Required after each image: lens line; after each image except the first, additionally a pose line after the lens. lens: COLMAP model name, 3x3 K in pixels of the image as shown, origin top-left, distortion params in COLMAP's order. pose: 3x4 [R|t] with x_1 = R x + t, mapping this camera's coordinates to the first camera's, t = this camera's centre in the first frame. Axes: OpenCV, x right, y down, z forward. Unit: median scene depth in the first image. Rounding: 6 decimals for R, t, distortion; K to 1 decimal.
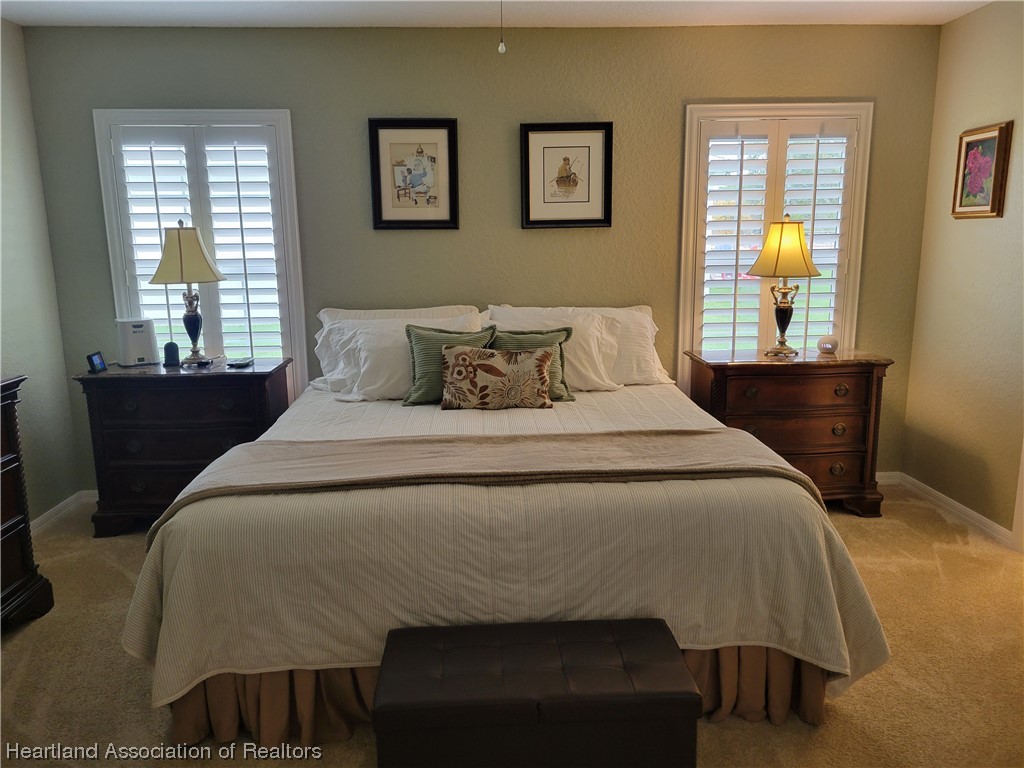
lens RADIAL K [[766.9, 0, 516.2], [0, 766.9, 385.6], [0, 0, 1]] dist [0.034342, -0.016452]
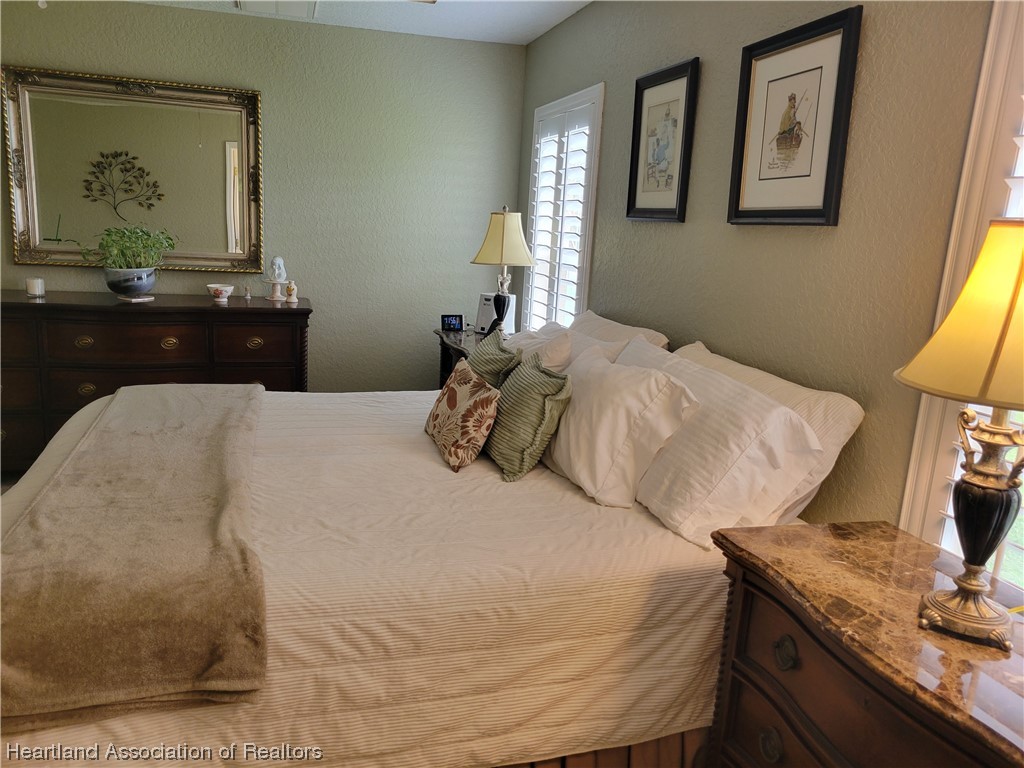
lens RADIAL K [[766.9, 0, 508.7], [0, 766.9, 389.5], [0, 0, 1]] dist [0.034342, -0.016452]
pose [[0.223935, 0.230968, -0.946841, 0.625754], [-0.240244, 0.954616, 0.176045, -0.157014], [0.944529, 0.188050, 0.269260, 0.755515]]
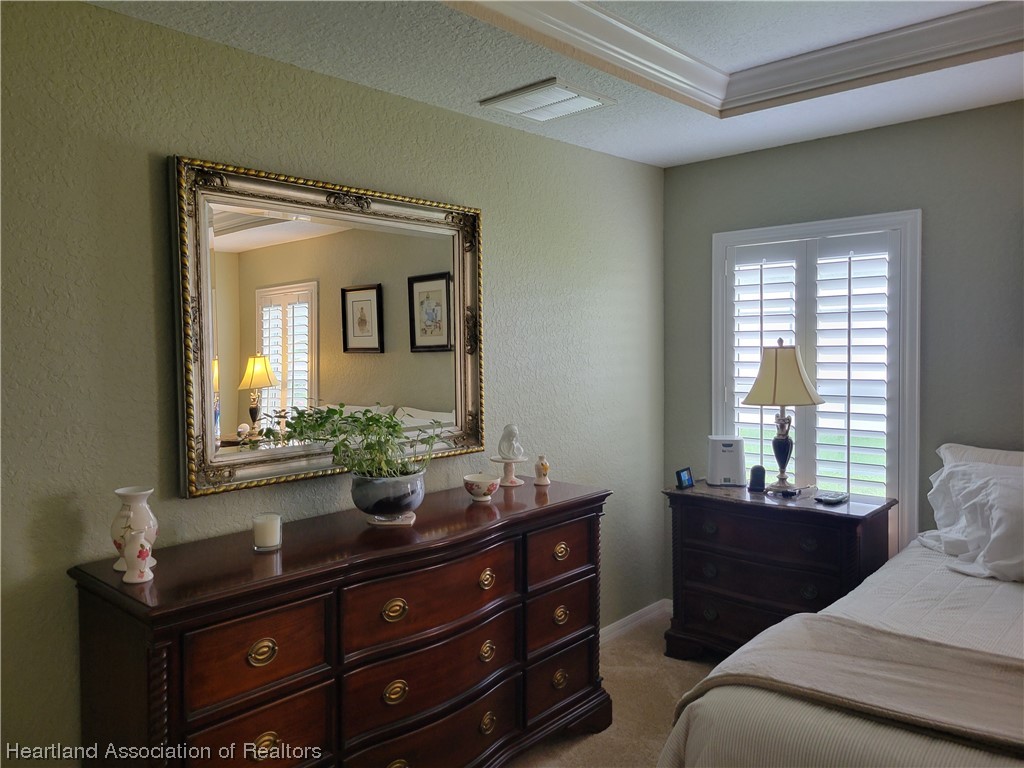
lens RADIAL K [[766.9, 0, 500.8], [0, 766.9, 370.5], [0, 0, 1]] dist [0.034342, -0.016452]
pose [[0.699383, 0.031908, -0.714035, -0.001421], [-0.134686, 0.986989, -0.087817, -0.045136], [0.701943, 0.157588, 0.694581, 0.109377]]
